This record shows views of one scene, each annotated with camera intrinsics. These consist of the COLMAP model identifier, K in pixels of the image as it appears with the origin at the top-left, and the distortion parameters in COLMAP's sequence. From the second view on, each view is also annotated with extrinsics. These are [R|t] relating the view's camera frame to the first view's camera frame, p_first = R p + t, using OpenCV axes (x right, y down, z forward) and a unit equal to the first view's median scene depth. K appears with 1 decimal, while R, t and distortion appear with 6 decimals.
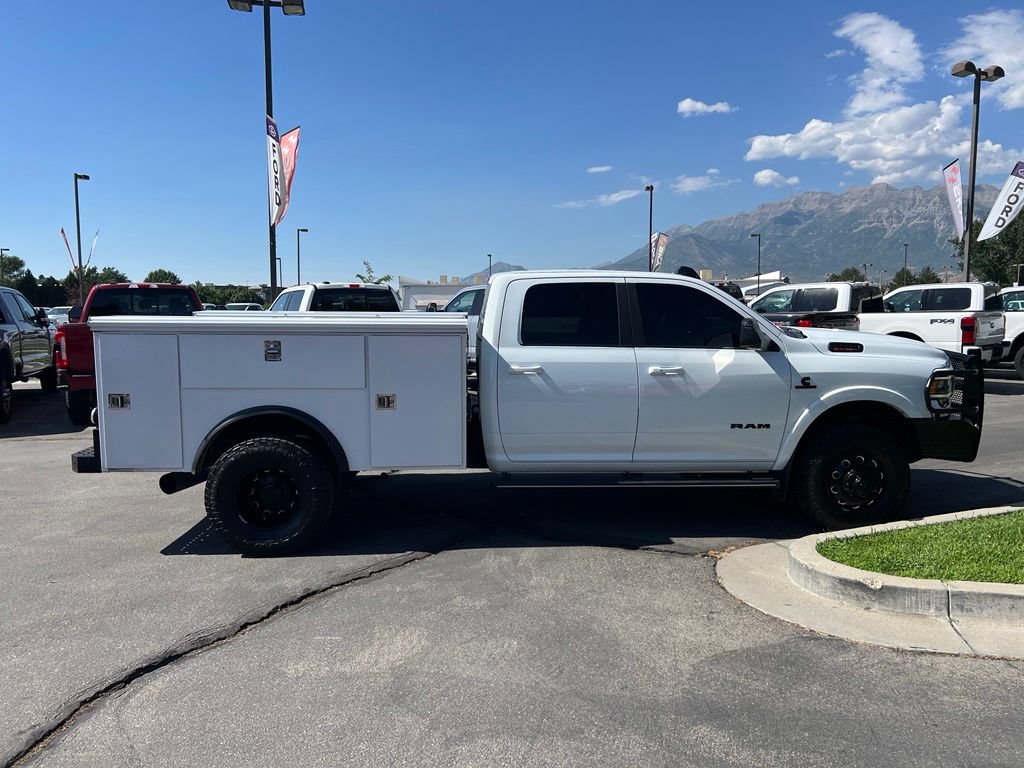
lens RADIAL K [[772.9, 0, 509.9], [0, 772.9, 394.3], [0, 0, 1]] dist [0.050873, -0.062716]
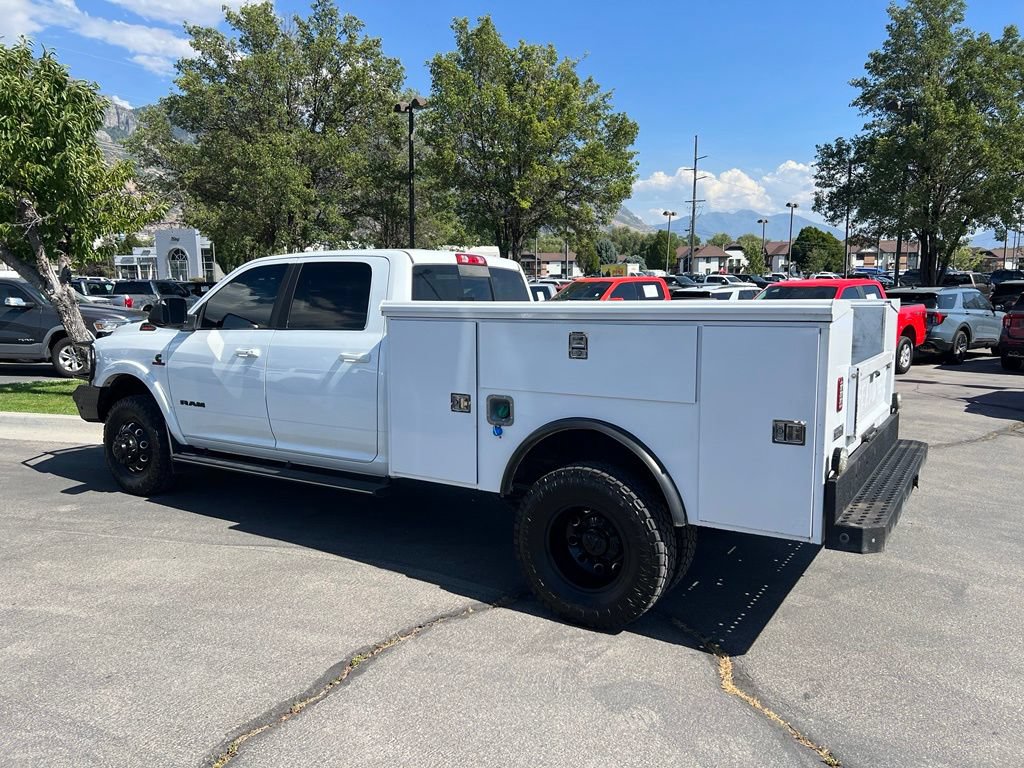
lens RADIAL K [[772.9, 0, 508.6], [0, 772.9, 391.5], [0, 0, 1]] dist [0.050873, -0.062716]
pose [[-0.813405, -0.071936, 0.577233, -0.653927], [0.071234, 0.972538, 0.221577, -0.219907], [-0.577320, 0.221351, -0.785943, 1.924360]]
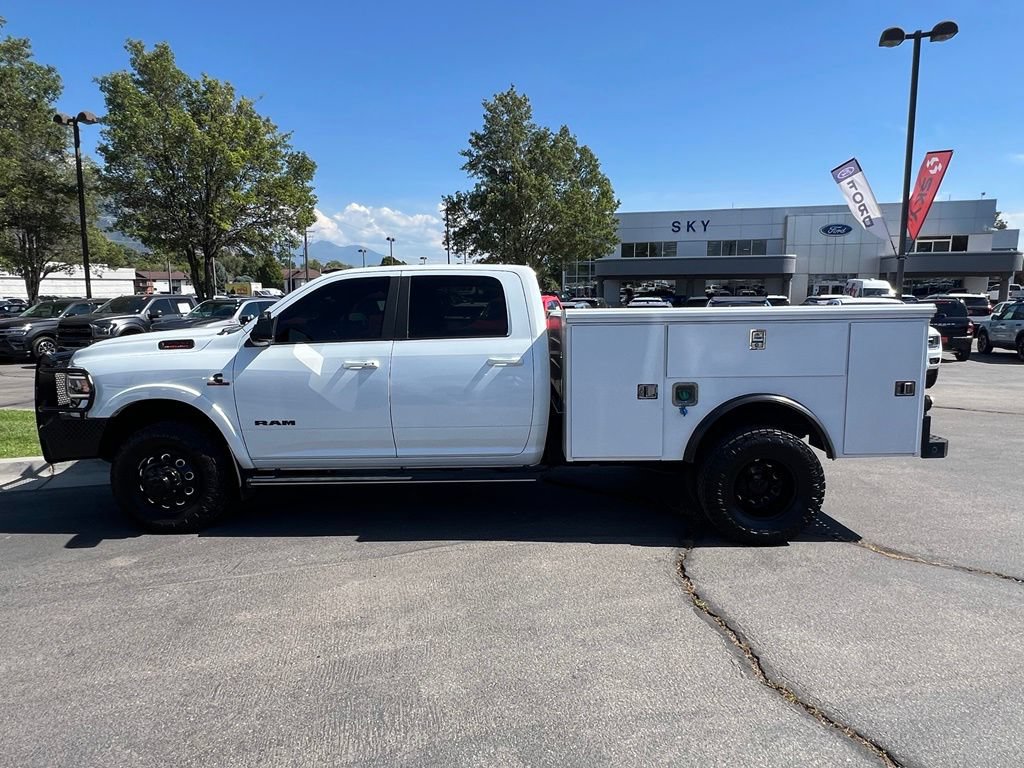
lens RADIAL K [[636.5, 0, 512.5], [0, 636.5, 387.7], [0, 0, 1]] dist [-0.001938, 0.004497]
pose [[-0.998705, 0.002639, 0.050810, -0.049007], [0.014997, 0.969554, 0.244420, -0.239509], [-0.048618, 0.244865, -0.968337, 2.110608]]
